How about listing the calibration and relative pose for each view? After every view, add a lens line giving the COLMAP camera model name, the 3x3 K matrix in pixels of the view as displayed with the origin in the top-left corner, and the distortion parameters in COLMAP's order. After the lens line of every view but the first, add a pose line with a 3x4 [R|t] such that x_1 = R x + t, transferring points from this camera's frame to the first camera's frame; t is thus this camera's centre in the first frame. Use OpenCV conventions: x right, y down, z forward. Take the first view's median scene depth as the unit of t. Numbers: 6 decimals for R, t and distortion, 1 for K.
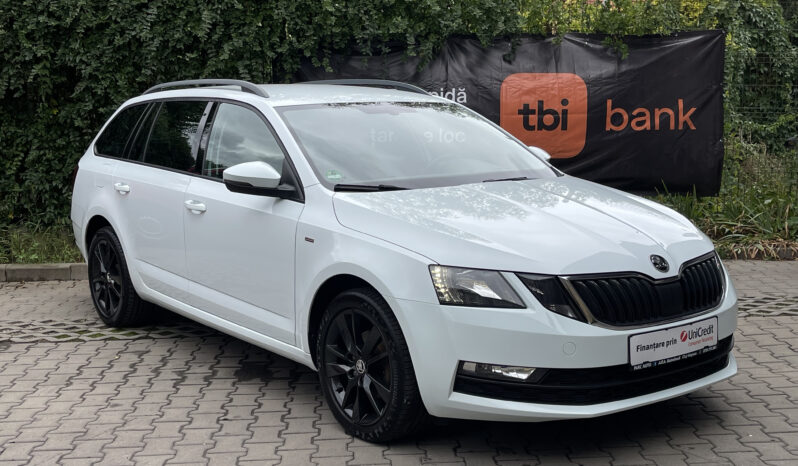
lens RADIAL K [[1038.8, 0, 401.7], [0, 1038.8, 255.0], [0, 0, 1]] dist [0.021737, 0.000000]
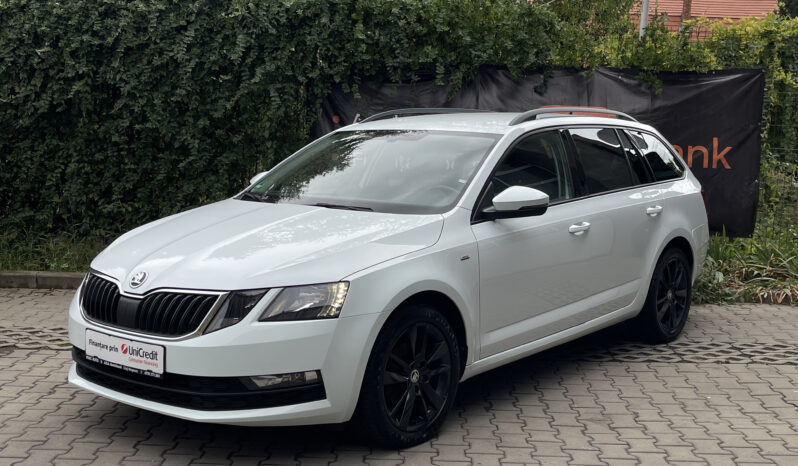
lens RADIAL K [[1019.9, 0, 395.8], [0, 1019.9, 253.6], [0, 0, 1]] dist [0.027991, 0.000000]
pose [[0.995001, 0.047556, -0.087819, 0.061118], [-0.049599, 0.998544, -0.021227, -0.004871], [0.086682, 0.025477, 0.995910, 0.014031]]
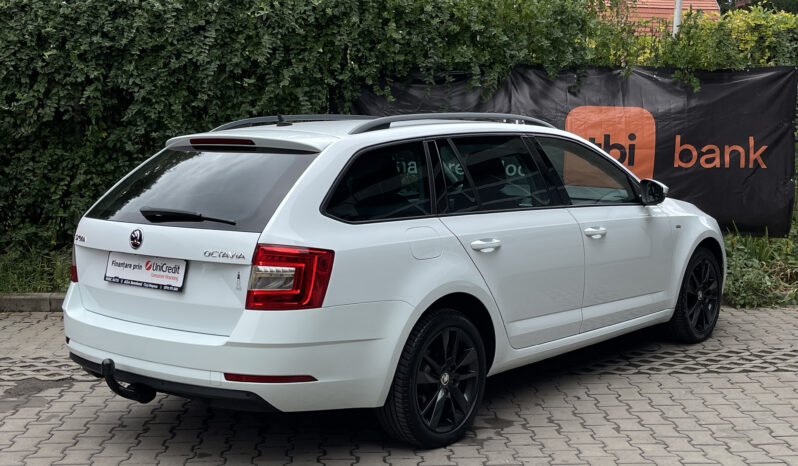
lens RADIAL K [[1074.0, 0, 405.1], [0, 1074.0, 238.7], [0, 0, 1]] dist [0.029868, 0.000000]
pose [[0.999732, 0.022899, 0.003281, -0.056693], [-0.022756, 0.999004, -0.038383, -0.010363], [-0.004157, 0.038298, 0.999258, 0.009975]]
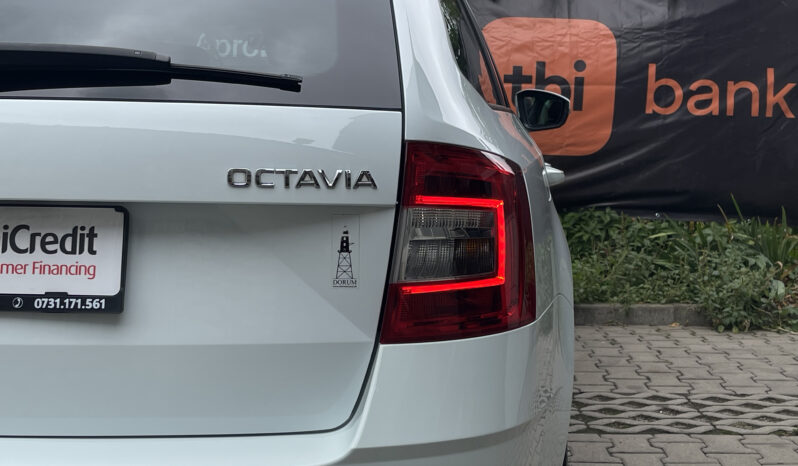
lens RADIAL K [[1241.9, 0, 428.6], [0, 1241.9, 280.5], [0, 0, 1]] dist [0.027640, 0.000000]
pose [[0.997802, 0.040021, -0.052811, 0.116382], [-0.041555, 0.998736, -0.028268, 0.006210], [0.051613, 0.030400, 0.998204, 0.270736]]
